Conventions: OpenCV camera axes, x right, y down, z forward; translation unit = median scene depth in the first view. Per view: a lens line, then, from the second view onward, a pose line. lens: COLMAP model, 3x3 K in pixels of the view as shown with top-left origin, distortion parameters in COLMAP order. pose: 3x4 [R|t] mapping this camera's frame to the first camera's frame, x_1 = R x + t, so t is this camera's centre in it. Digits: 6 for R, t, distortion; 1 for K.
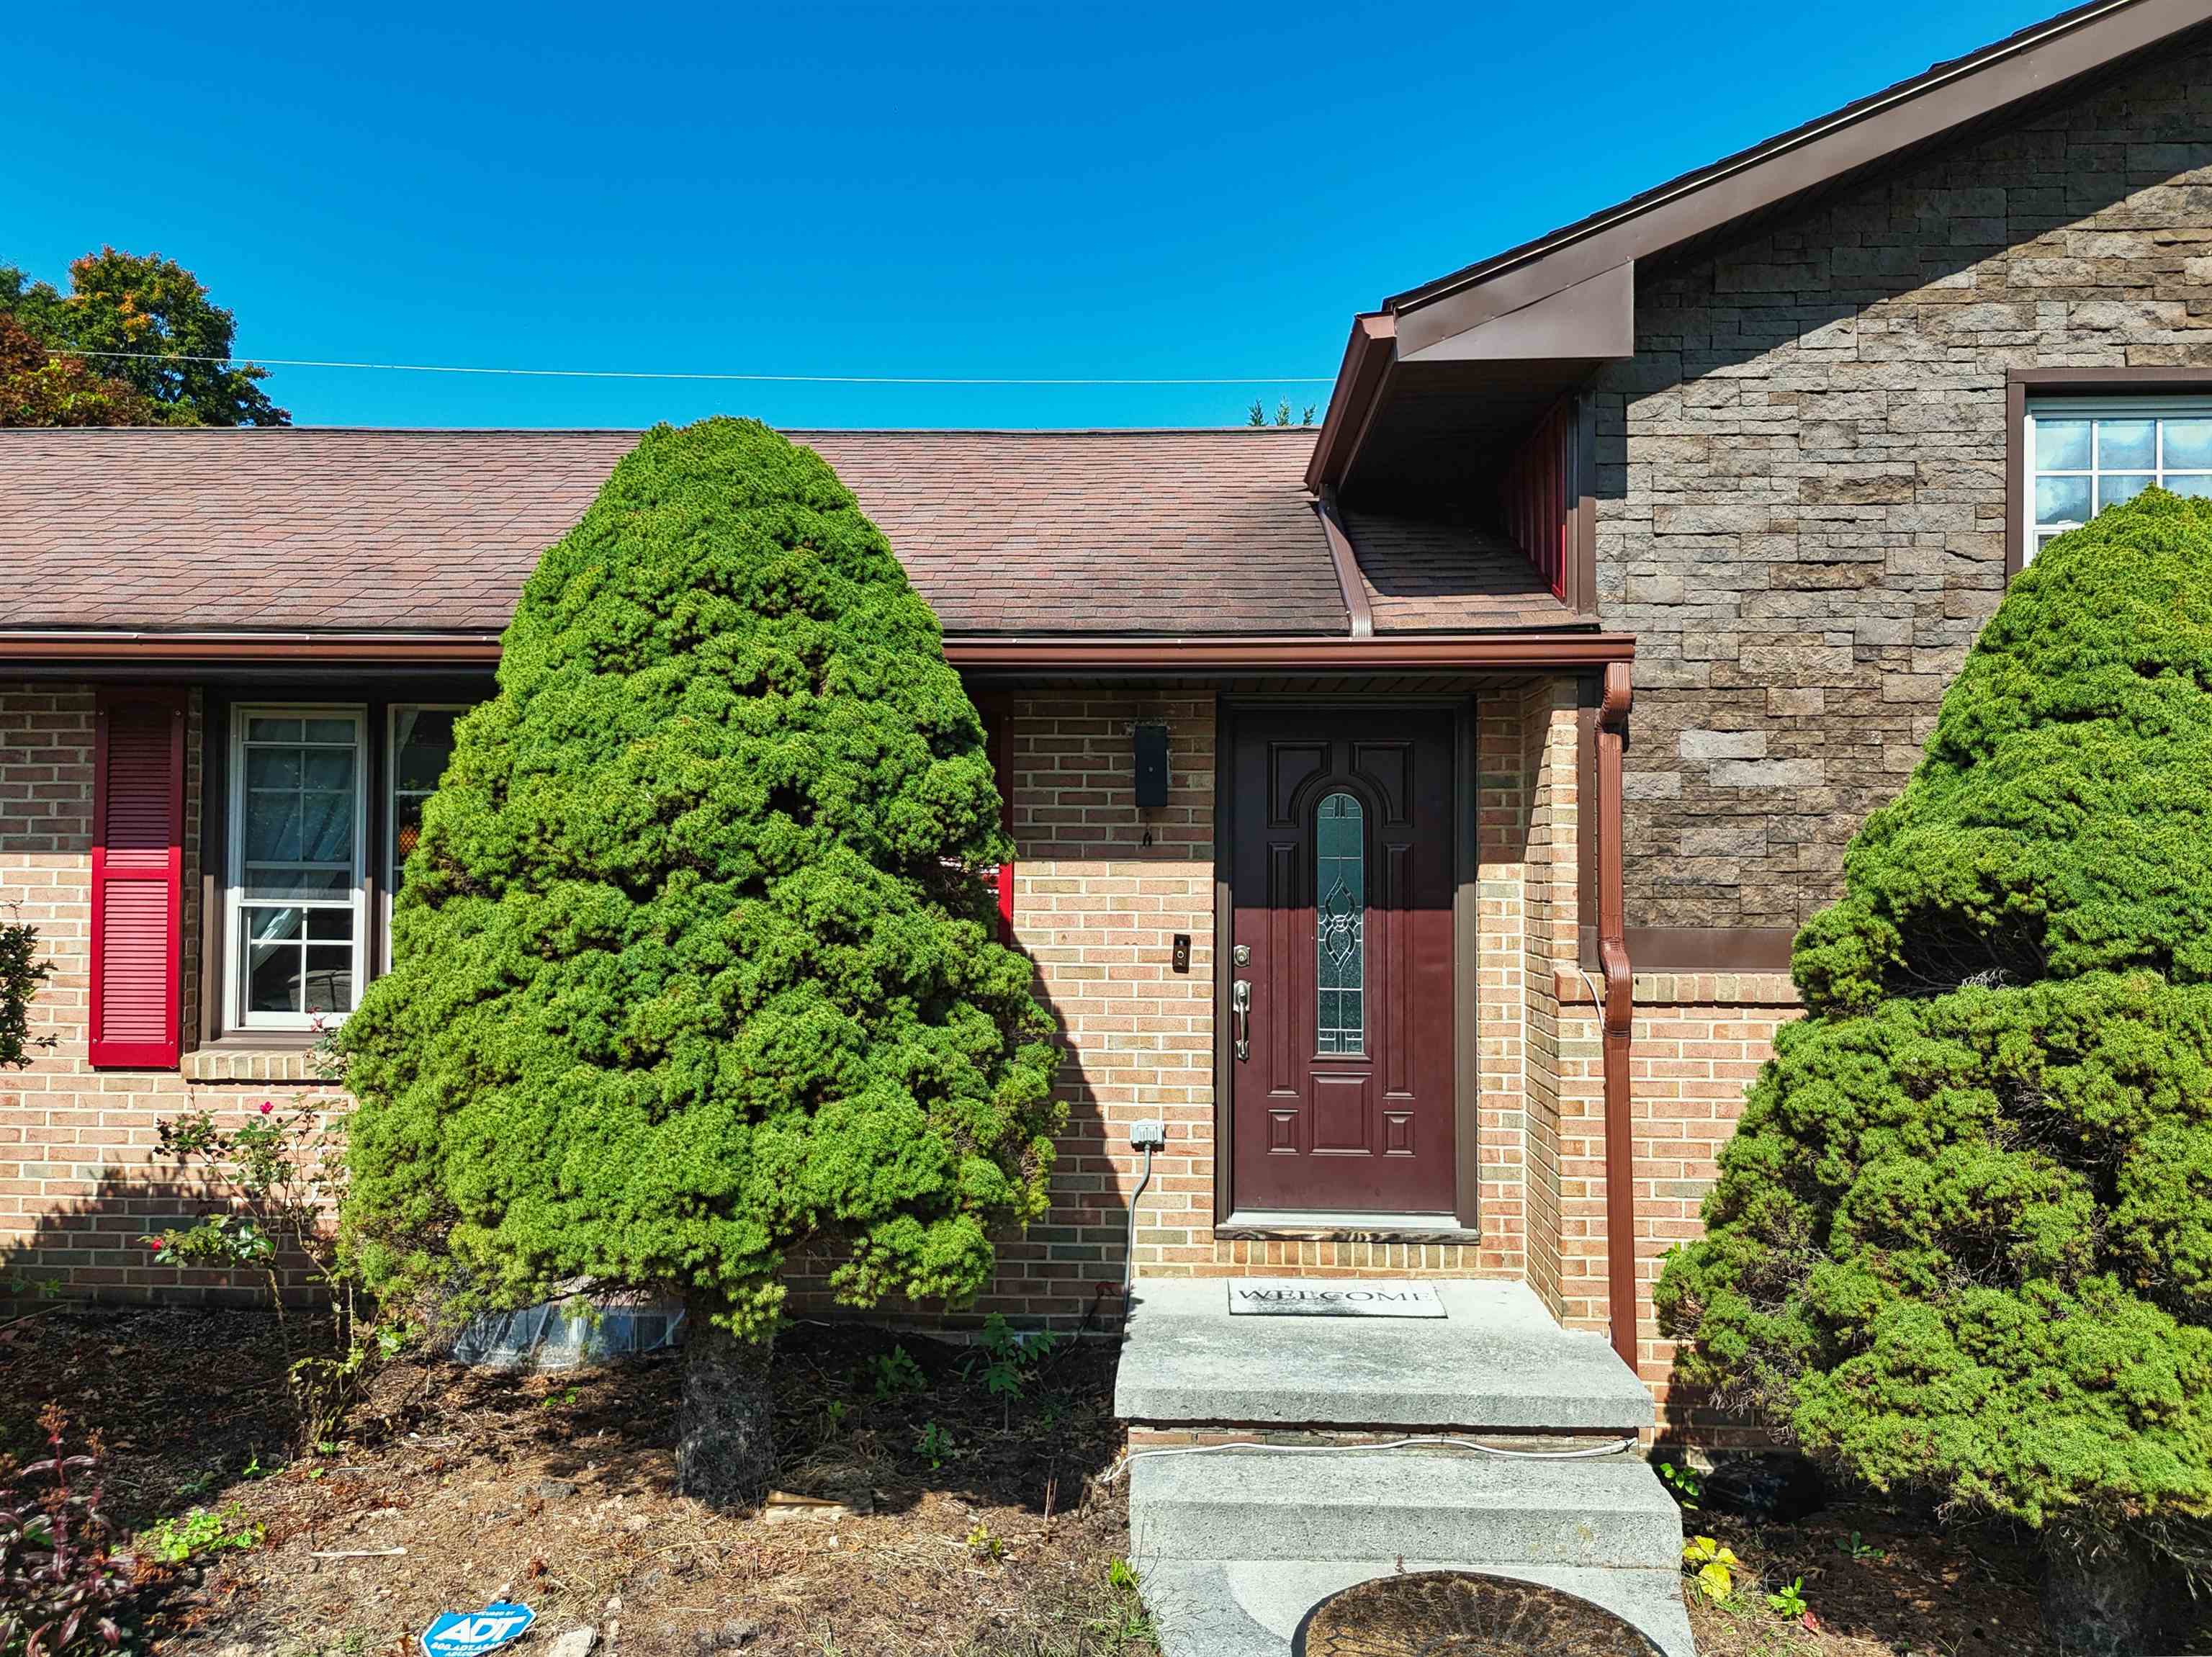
lens RADIAL K [[1641.6, 0, 1115.0], [0, 1641.6, 828.1], [0, 0, 1]] dist [0.069972, -0.071677]
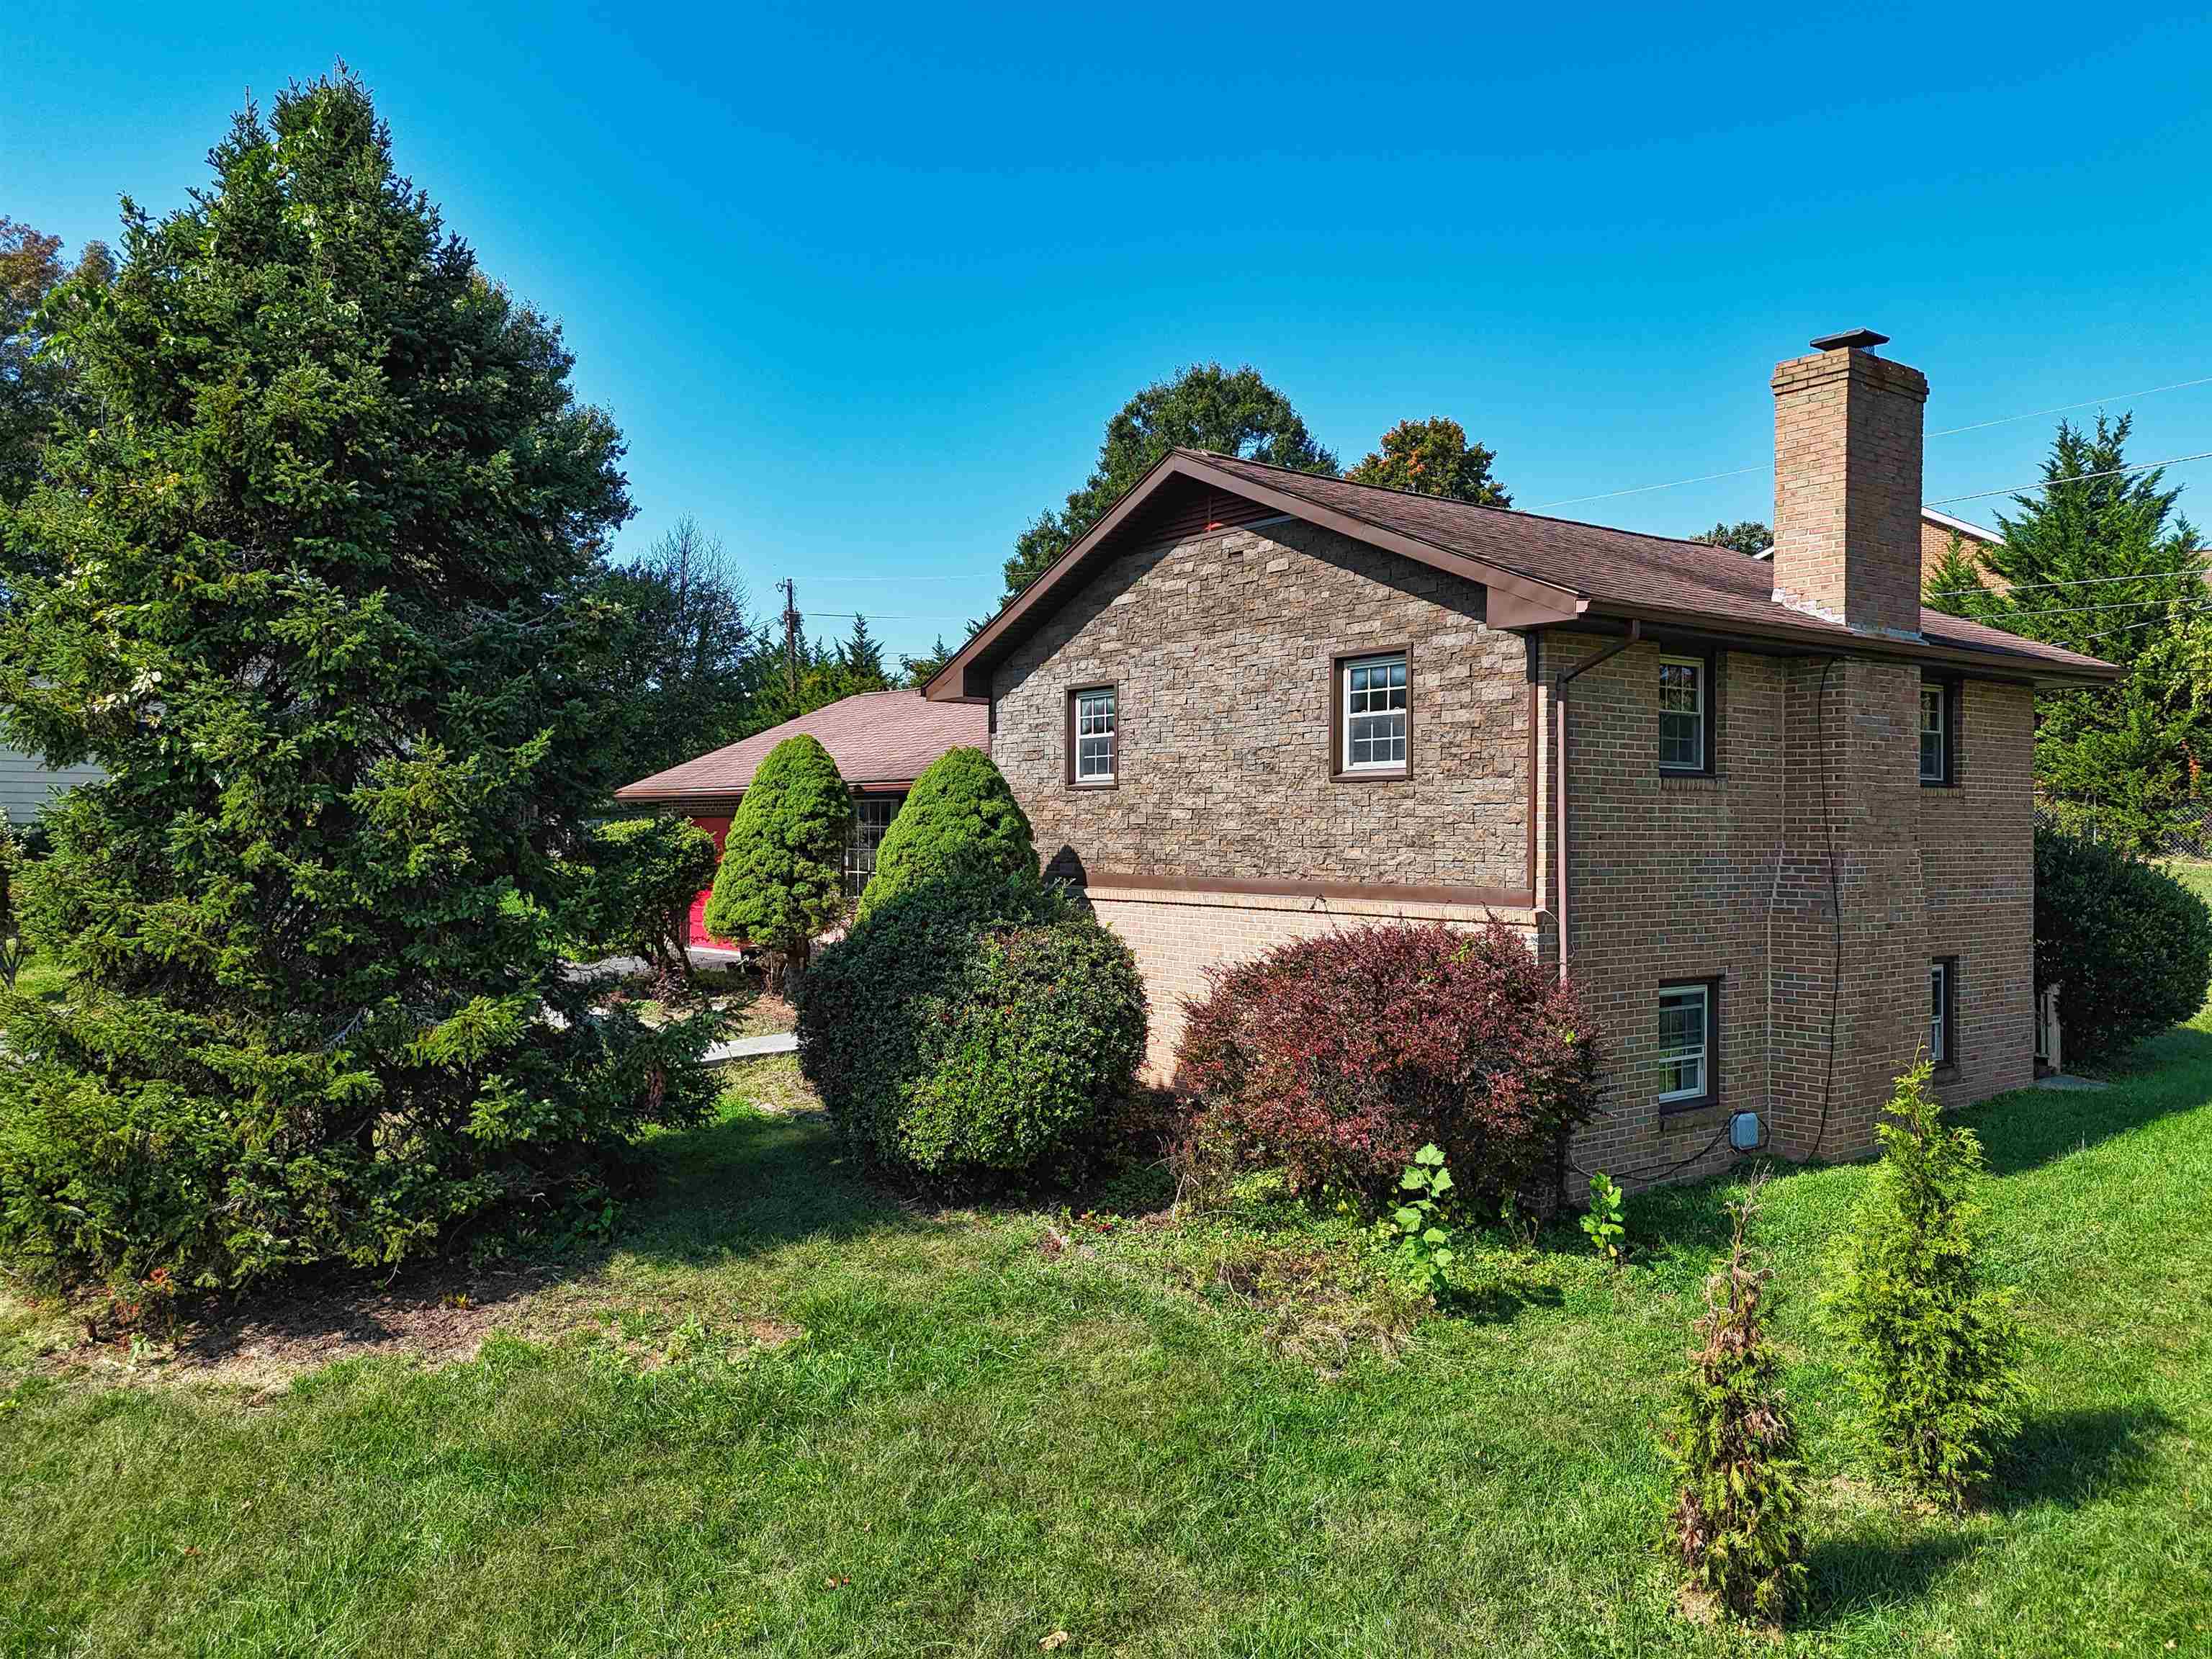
lens RADIAL K [[1641.5, 0, 1096.7], [0, 1641.5, 833.5], [0, 0, 1]] dist [0.069972, -0.071677]
pose [[0.630852, -0.003122, -0.775897, 2.848042], [0.008372, 0.999961, 0.002783, -0.016764], [0.775858, -0.008252, 0.630854, -0.815944]]
